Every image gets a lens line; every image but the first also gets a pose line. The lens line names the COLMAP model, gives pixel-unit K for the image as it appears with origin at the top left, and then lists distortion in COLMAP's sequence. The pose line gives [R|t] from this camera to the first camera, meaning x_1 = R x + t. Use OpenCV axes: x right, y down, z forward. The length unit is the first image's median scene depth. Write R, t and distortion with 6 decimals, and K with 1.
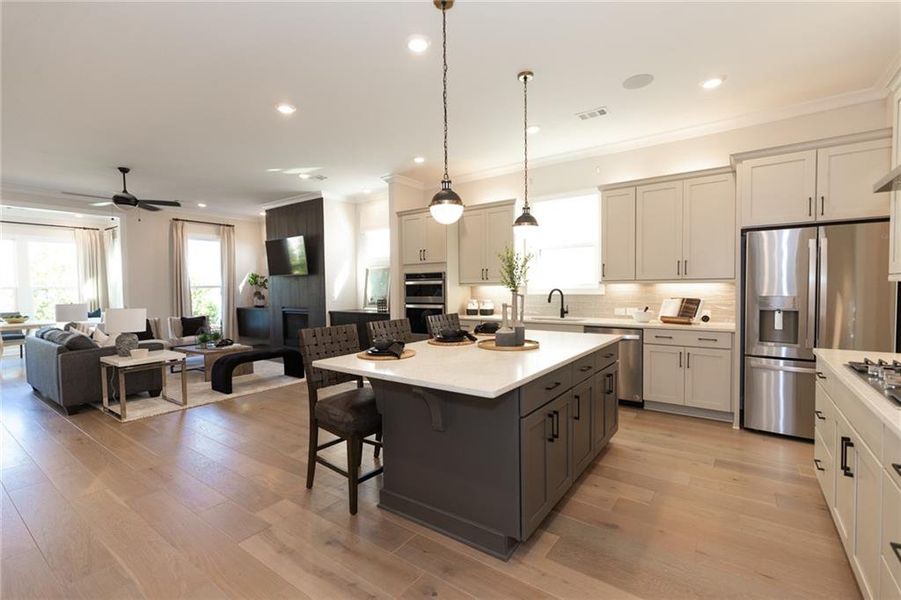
lens RADIAL K [[401.2, 0, 449.4], [0, 401.2, 299.1], [0, 0, 1]] dist [0.001390, 0.000103]
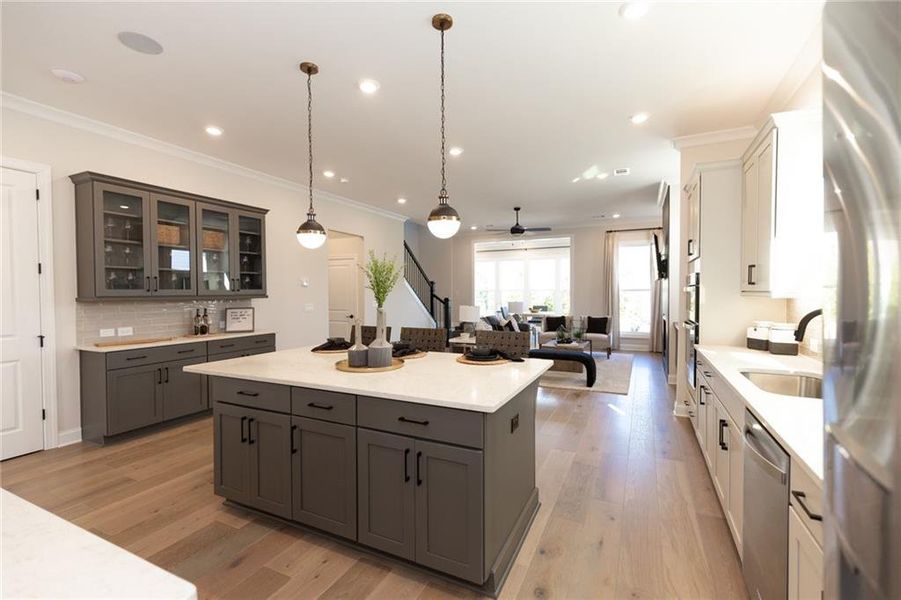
lens RADIAL K [[399.8, 0, 447.6], [0, 399.8, 299.7], [0, 0, 1]] dist [0.000942, -0.000033]
pose [[0.174925, 0.032681, -0.984039, 0.730672], [-0.028955, 0.999187, 0.028037, -0.044100], [0.984156, 0.023588, 0.175730, 0.689802]]
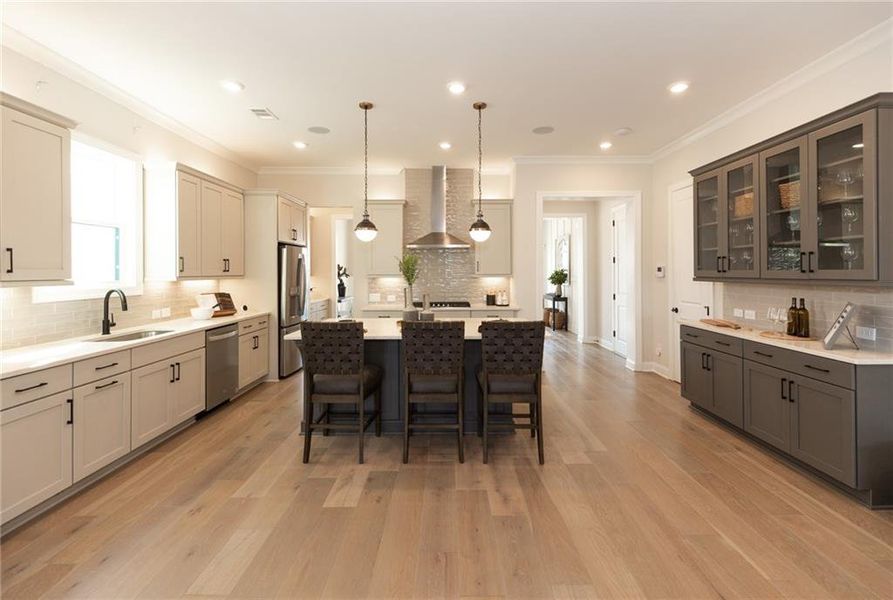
lens RADIAL K [[403.9, 0, 448.7], [0, 403.9, 264.6], [0, 0, 1]] dist [0.001376, -0.000074]
pose [[-0.585523, 0.029122, 0.810133, -0.717658], [0.037946, 0.999244, -0.008494, -0.048879], [-0.809767, 0.025768, -0.586185, 1.187143]]
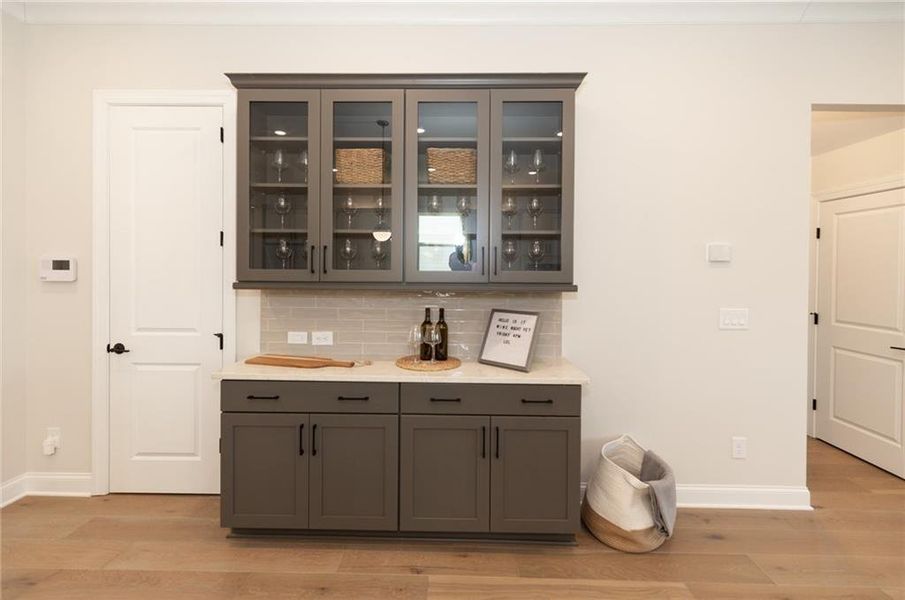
lens RADIAL K [[408.1, 0, 451.3], [0, 408.1, 270.4], [0, 0, 1]] dist [-0.001406, -0.000053]
pose [[-0.819264, 0.008202, -0.573358, -0.178468], [-0.016507, 0.999146, 0.037880, -0.042666], [0.573179, 0.040498, -0.818429, 0.688016]]
